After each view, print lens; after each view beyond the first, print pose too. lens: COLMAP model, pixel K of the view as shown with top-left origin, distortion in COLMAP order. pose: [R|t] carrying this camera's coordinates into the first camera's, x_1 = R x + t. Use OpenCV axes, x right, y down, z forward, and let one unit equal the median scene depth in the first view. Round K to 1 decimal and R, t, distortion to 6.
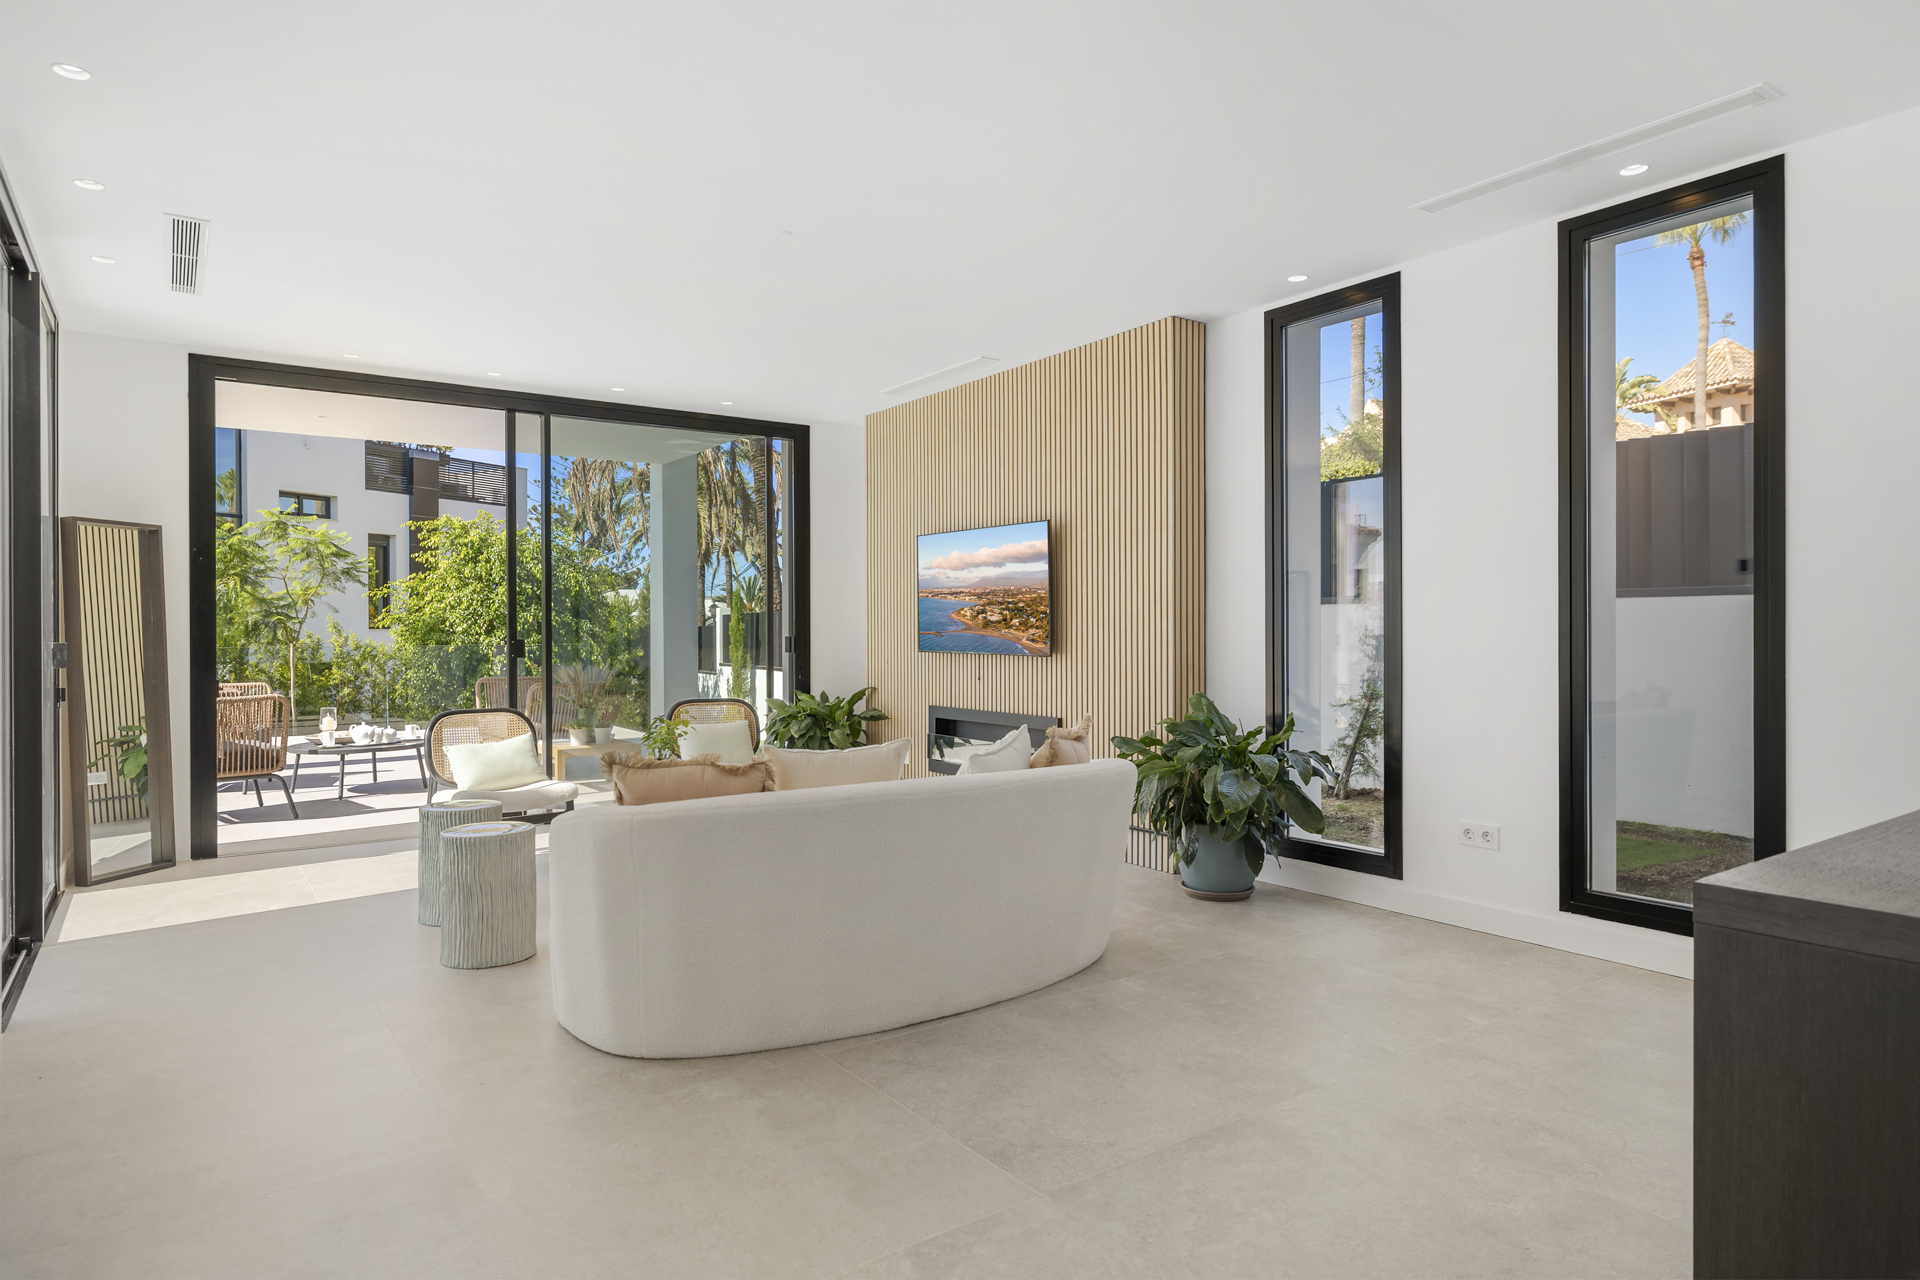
lens RADIAL K [[1102.9, 0, 954.8], [0, 1102.9, 643.7], [0, 0, 1]] dist [-0.002477, -0.000790]
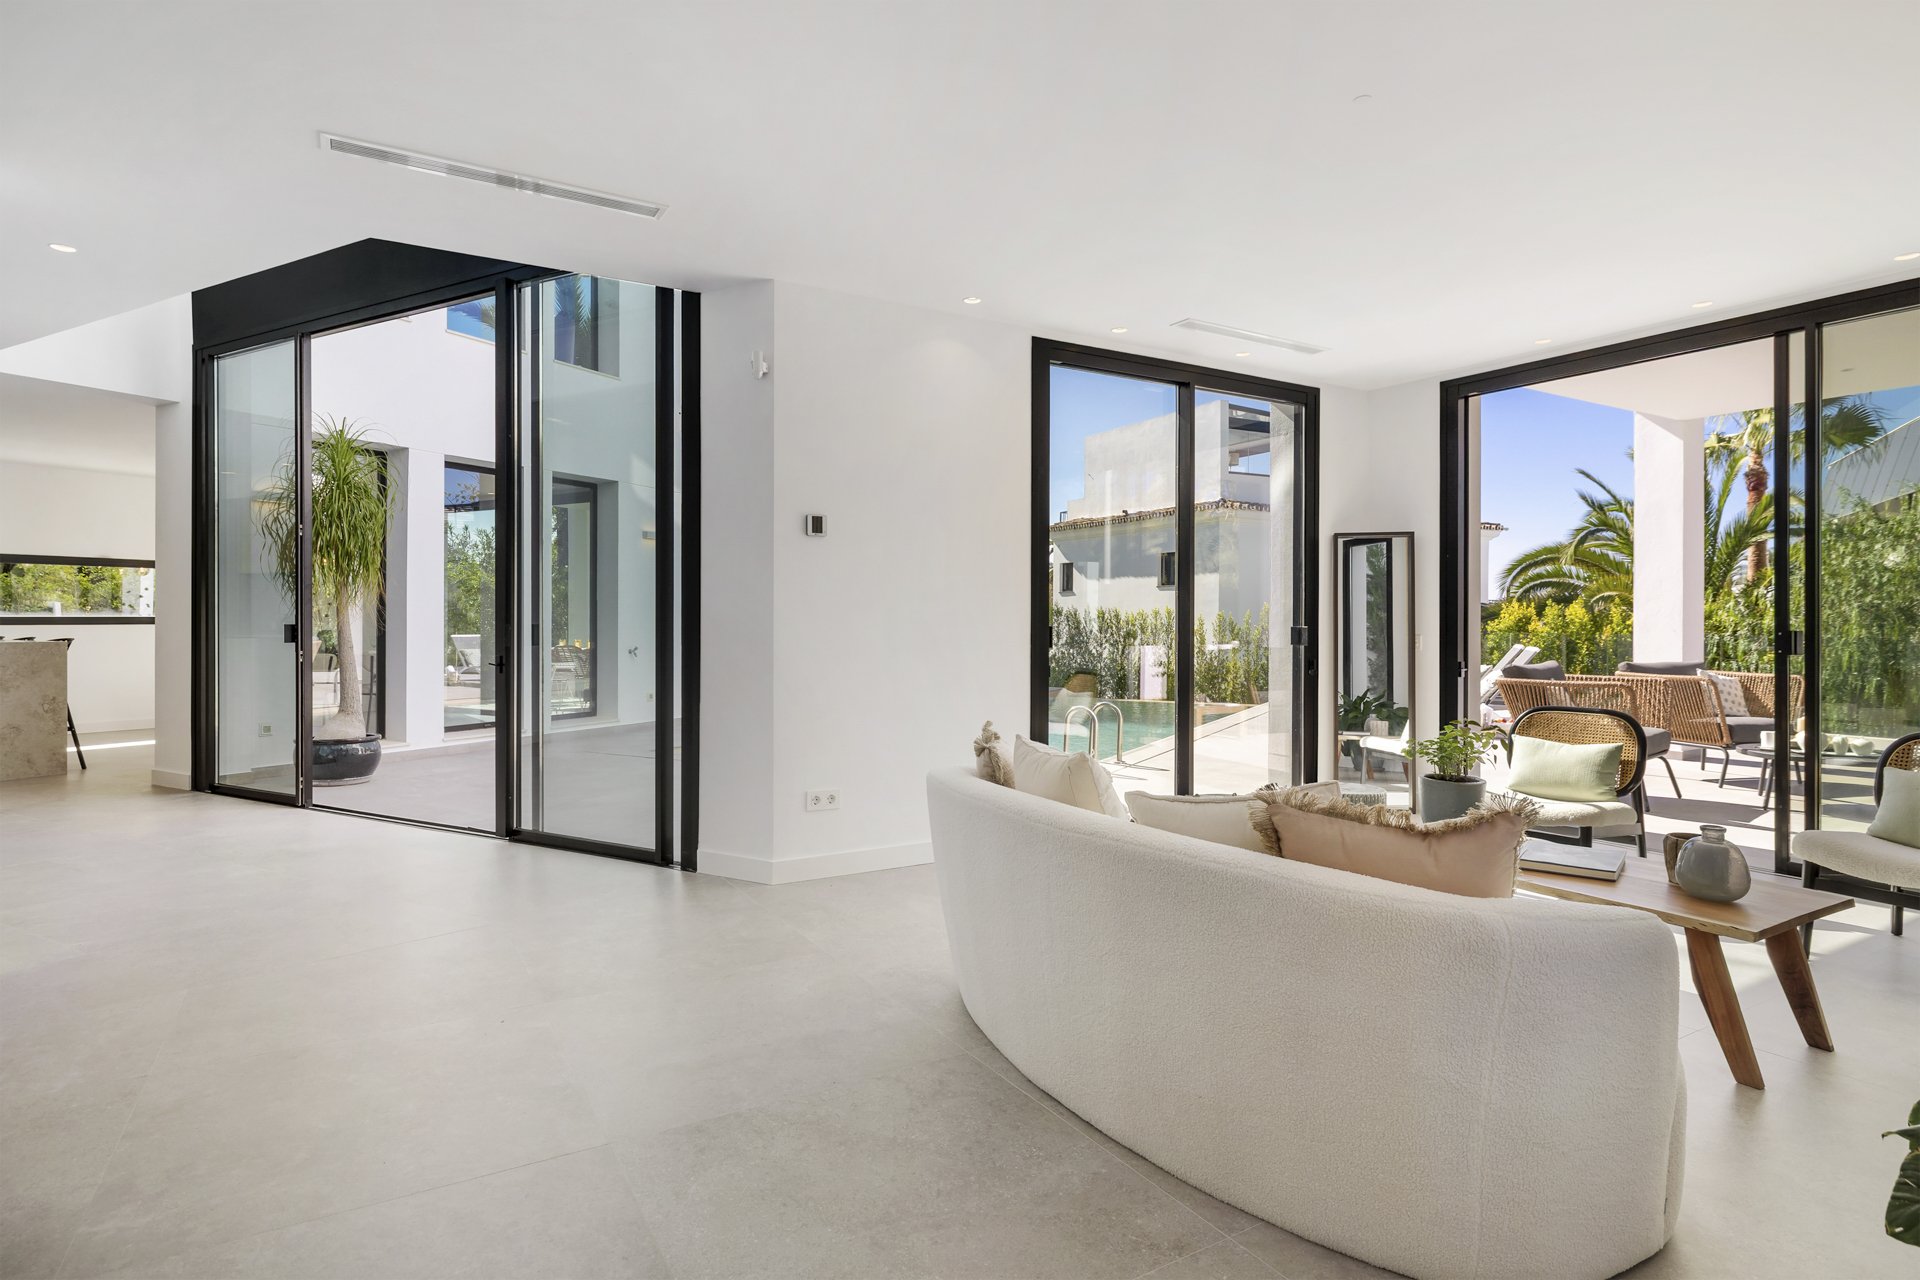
lens RADIAL K [[994.1, 0, 960.2], [0, 994.1, 632.6], [0, 0, 1]] dist [0.006096, 0.000725]
pose [[-0.079369, 0.016994, -0.996700, 0.646776], [-0.007321, 0.999818, 0.017630, -0.017731], [0.996818, 0.008696, -0.079231, 0.893986]]
